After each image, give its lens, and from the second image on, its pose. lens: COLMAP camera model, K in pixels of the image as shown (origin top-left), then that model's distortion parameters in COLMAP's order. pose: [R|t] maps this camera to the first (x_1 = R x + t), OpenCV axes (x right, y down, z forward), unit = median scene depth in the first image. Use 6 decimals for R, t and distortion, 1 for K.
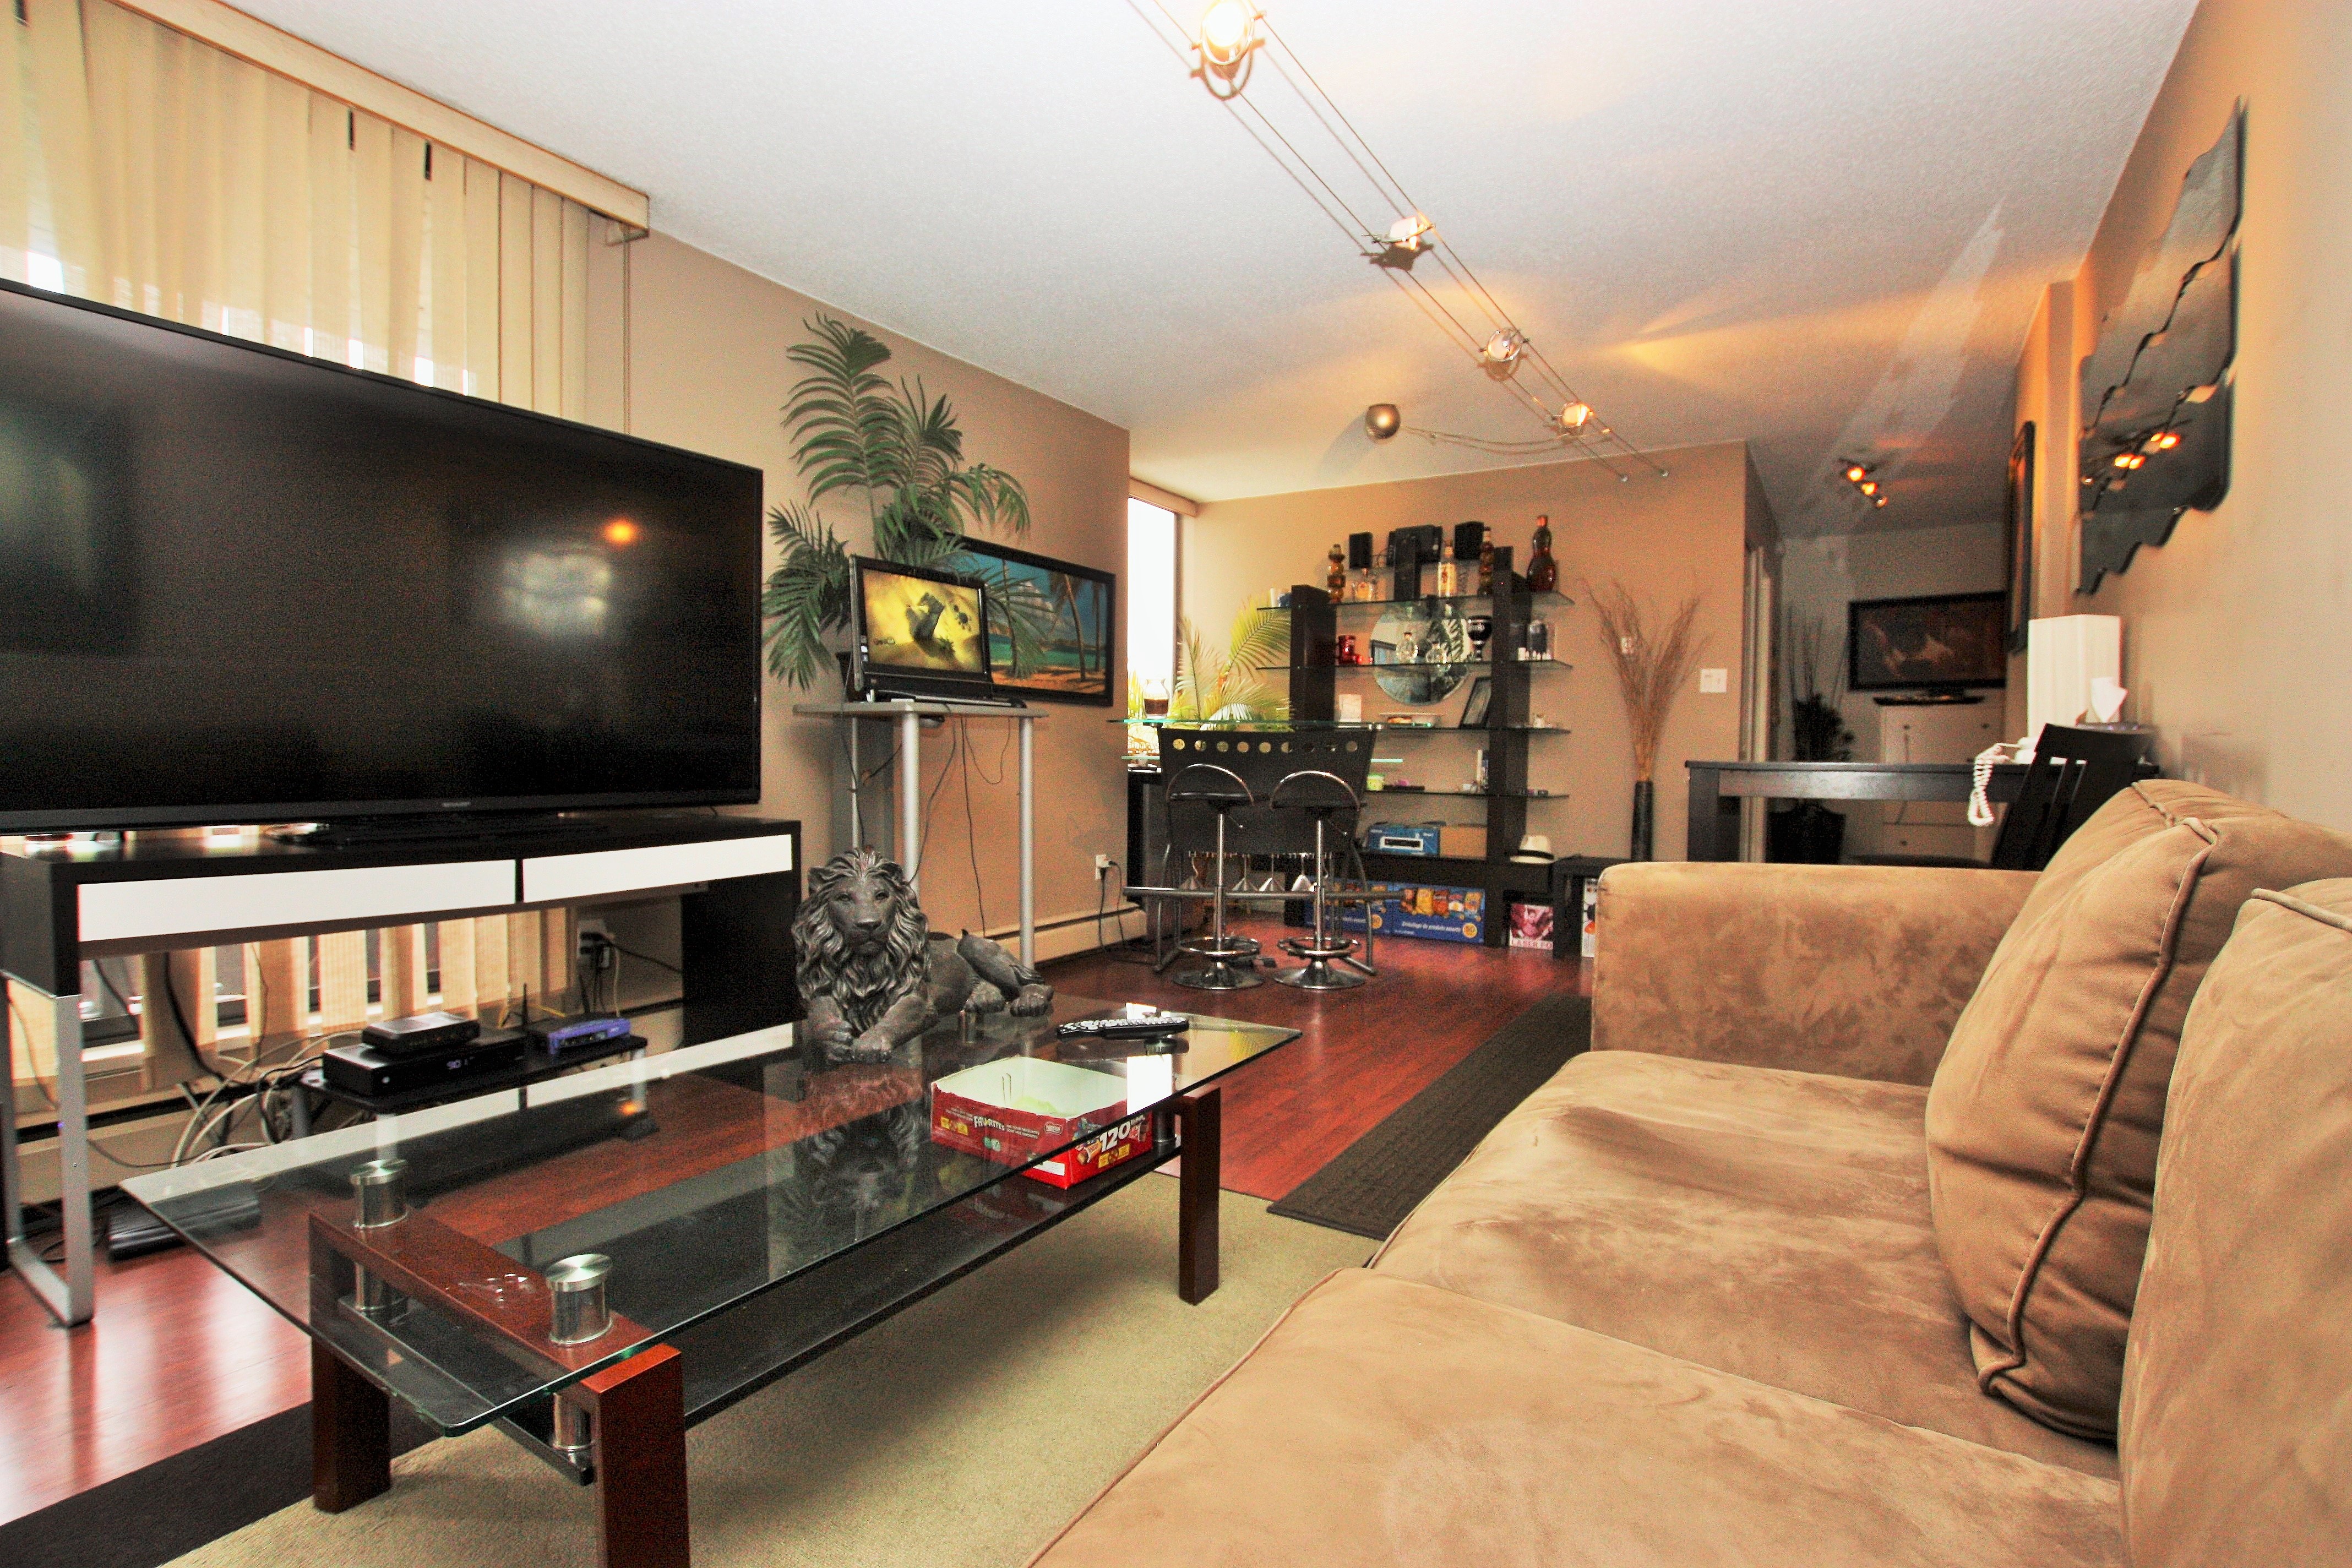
lens RADIAL K [[1096.2, 0, 1181.2], [0, 1096.2, 802.7], [0, 0, 1]] dist [-0.032439, 0.006602]
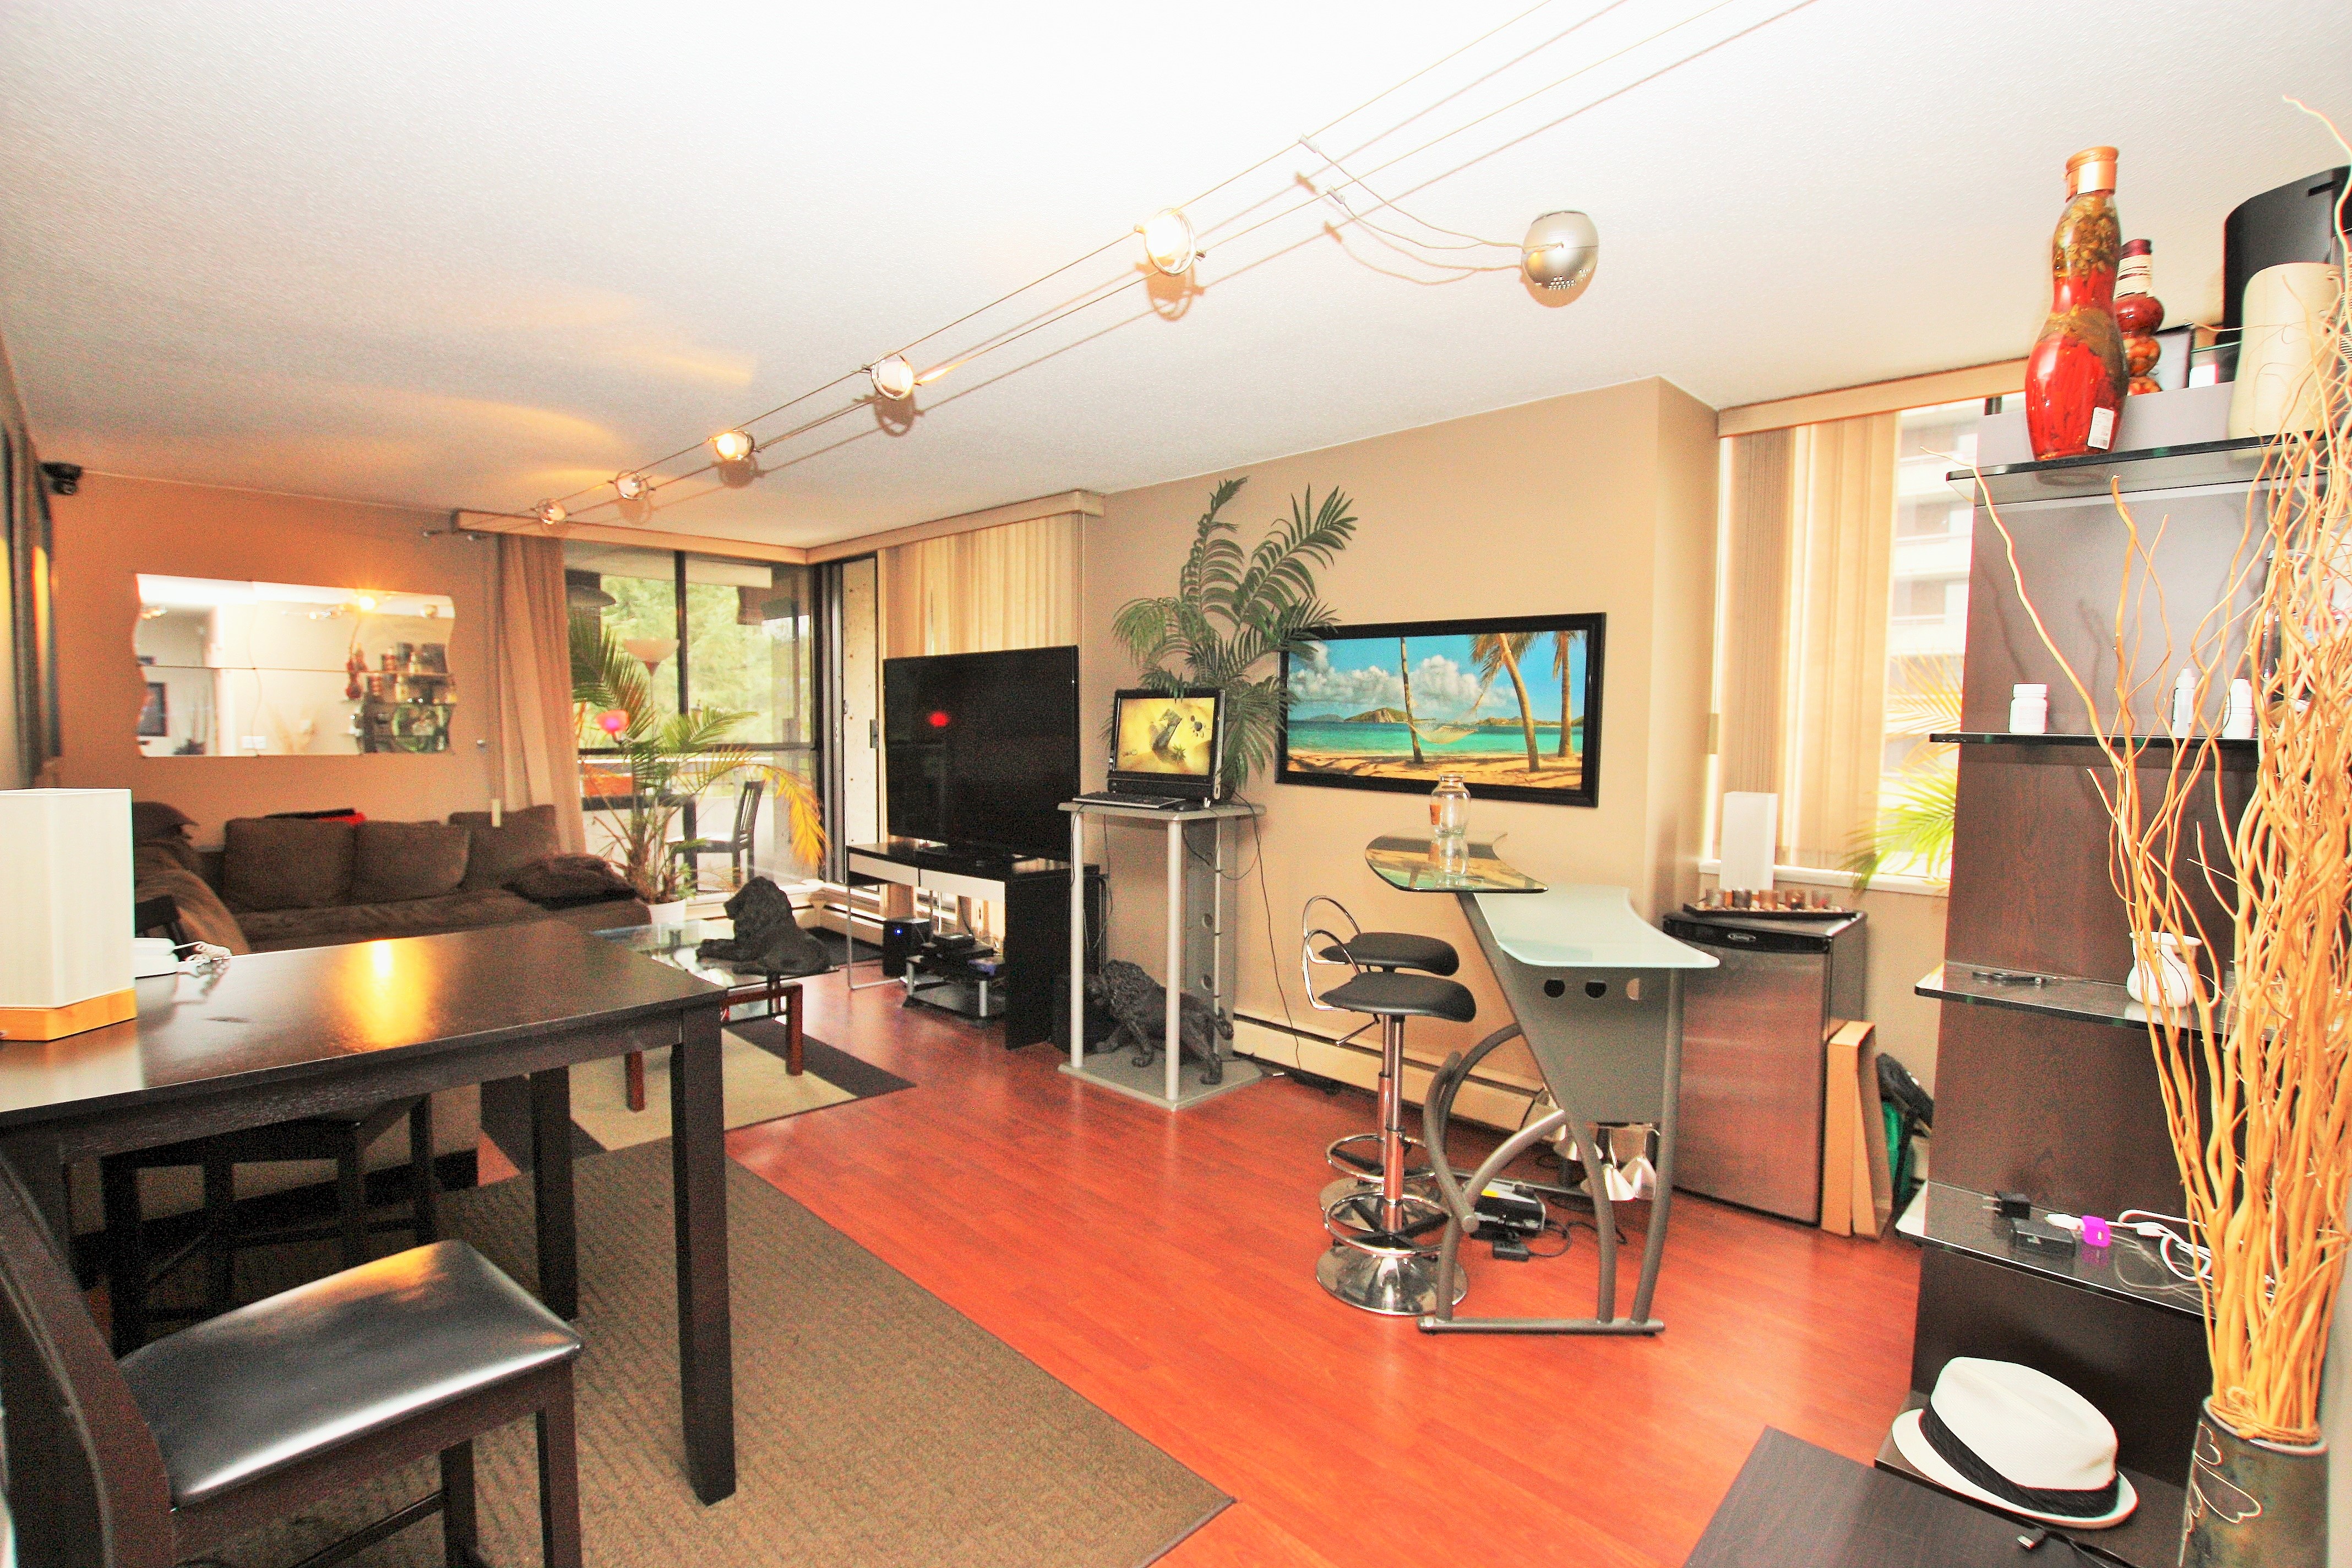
lens RADIAL K [[1096.2, 0, 1184.1], [0, 1096.2, 795.5], [0, 0, 1]] dist [-0.032439, 0.006602]
pose [[-0.221387, 0.054526, -0.973660, 0.659943], [-0.055845, 0.996088, 0.068480, -0.128294], [0.973586, 0.069534, -0.217476, 0.907822]]
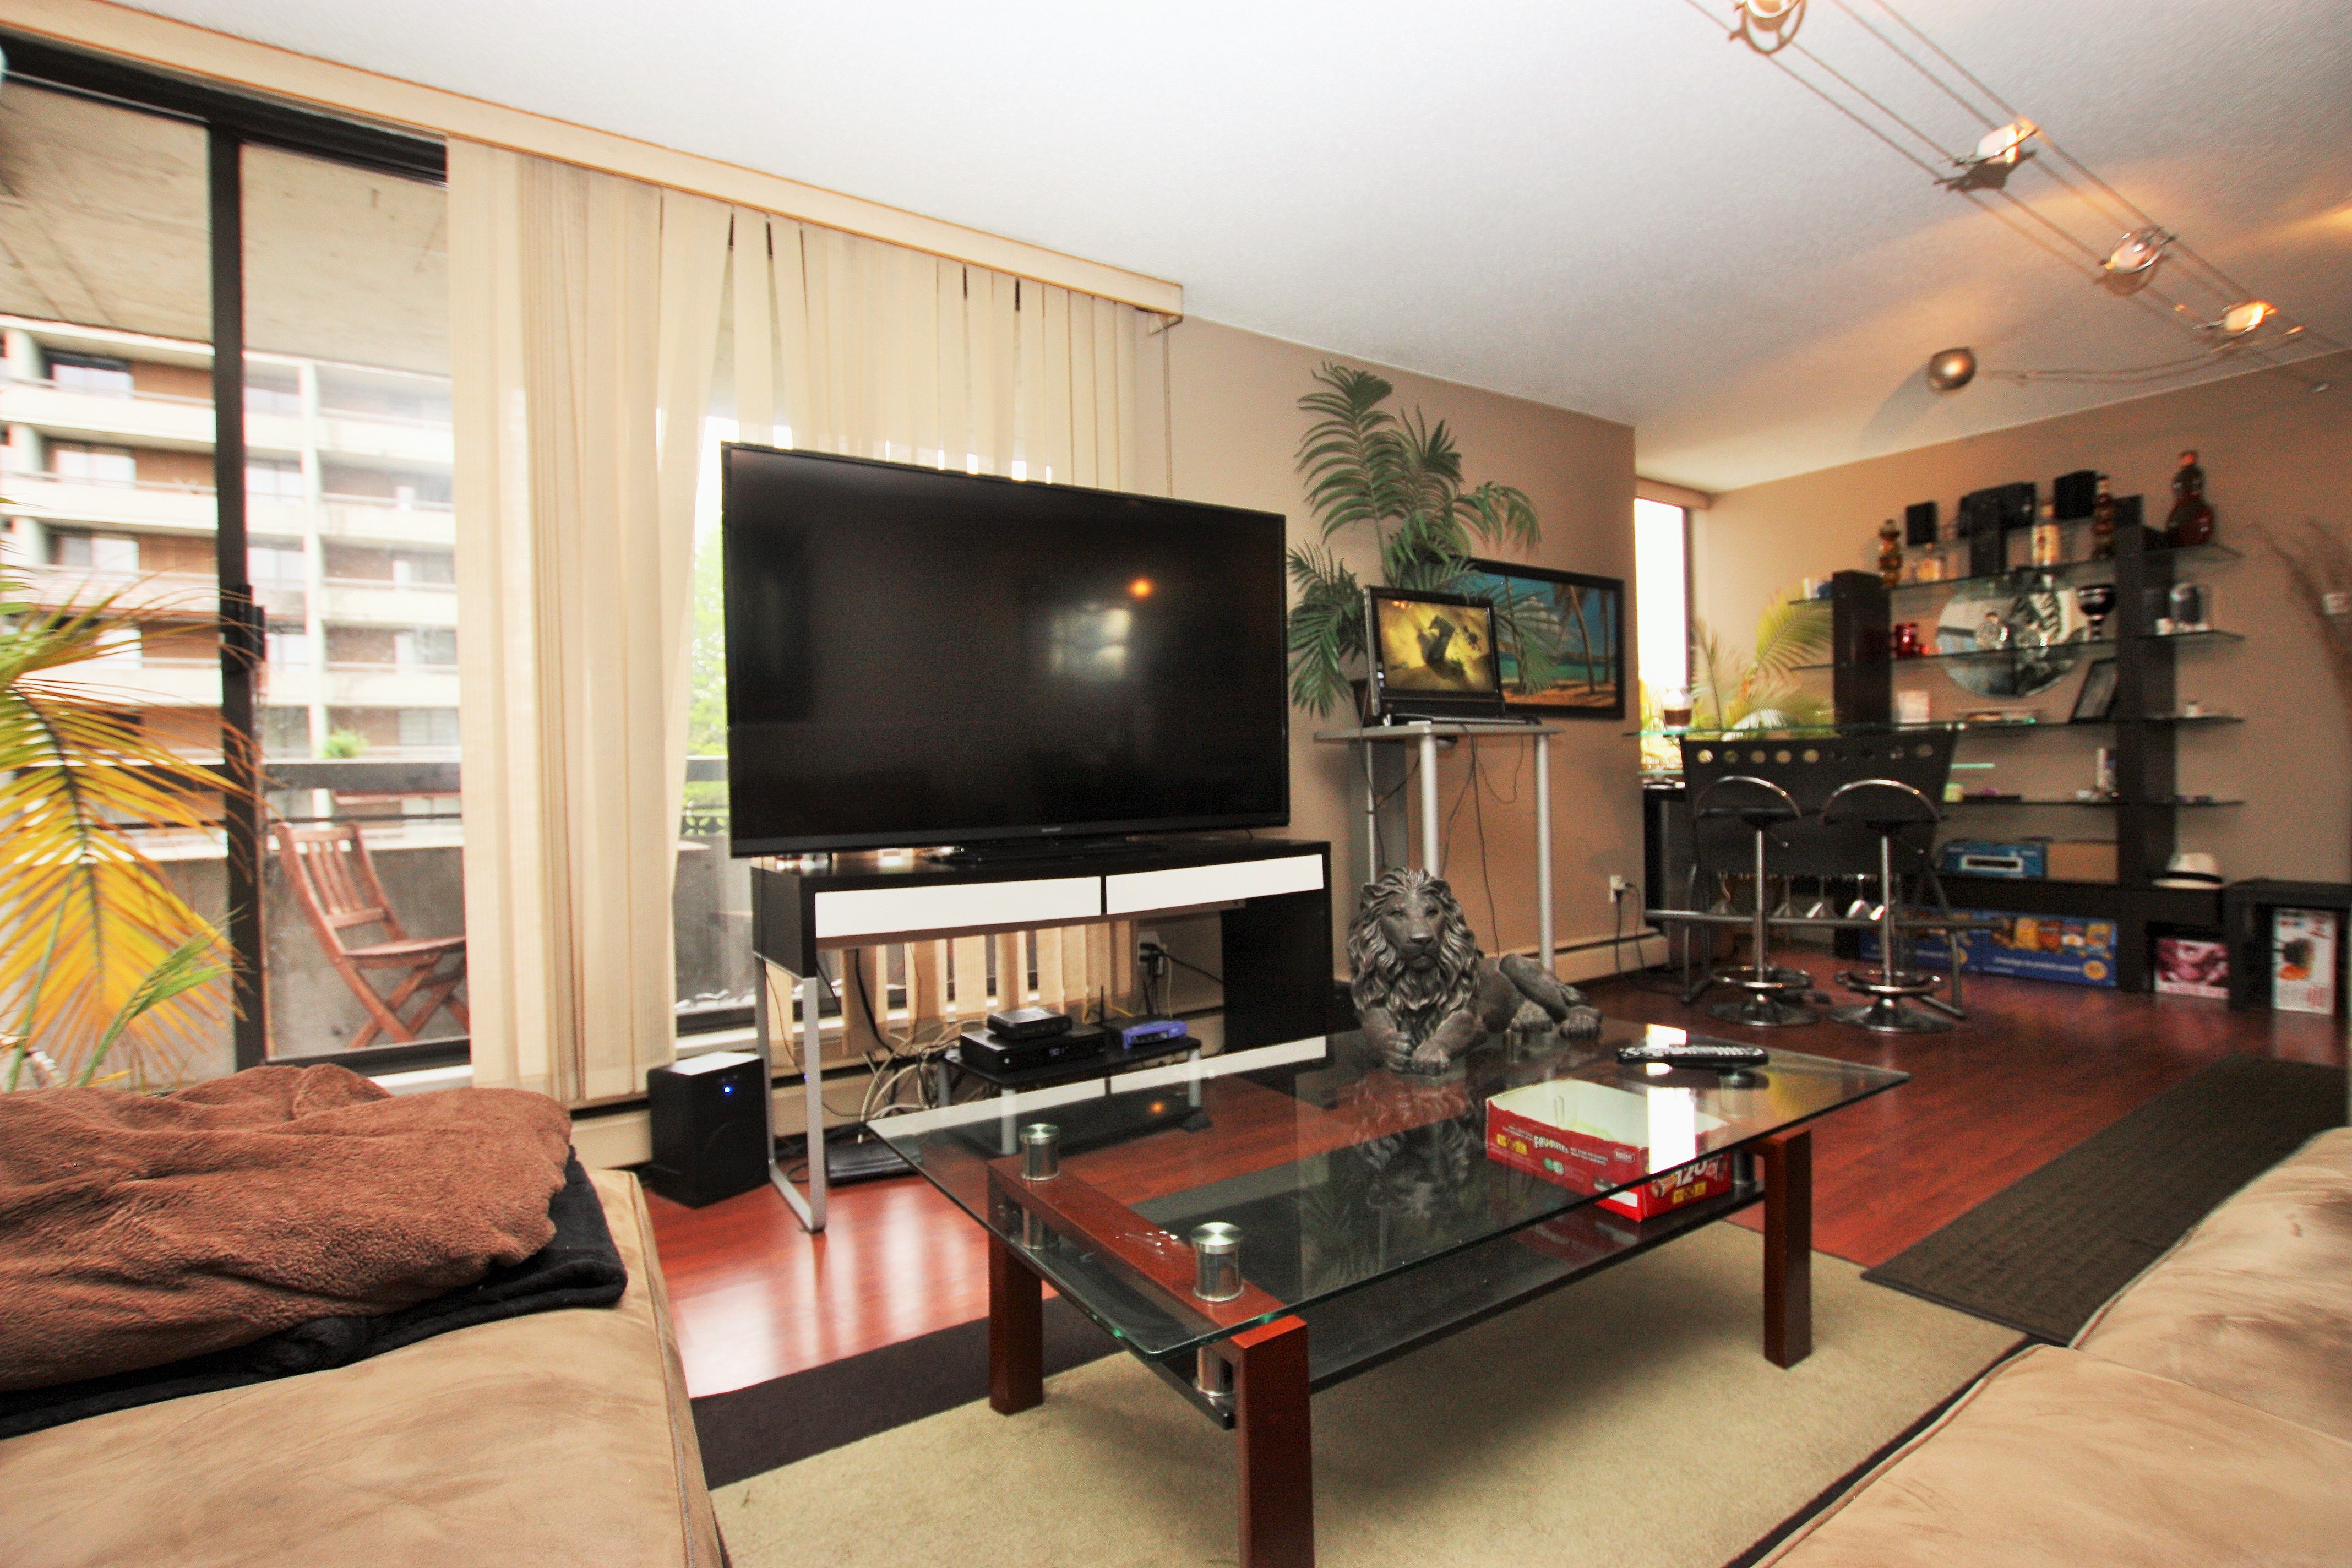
lens RADIAL K [[1096.2, 0, 1182.6], [0, 1096.2, 802.1], [0, 0, 1]] dist [-0.032439, 0.006602]
pose [[0.910129, -0.024008, -0.413630, -0.022664], [0.014849, 0.999568, -0.025345, 0.001770], [0.414060, 0.016925, 0.910092, -0.012159]]
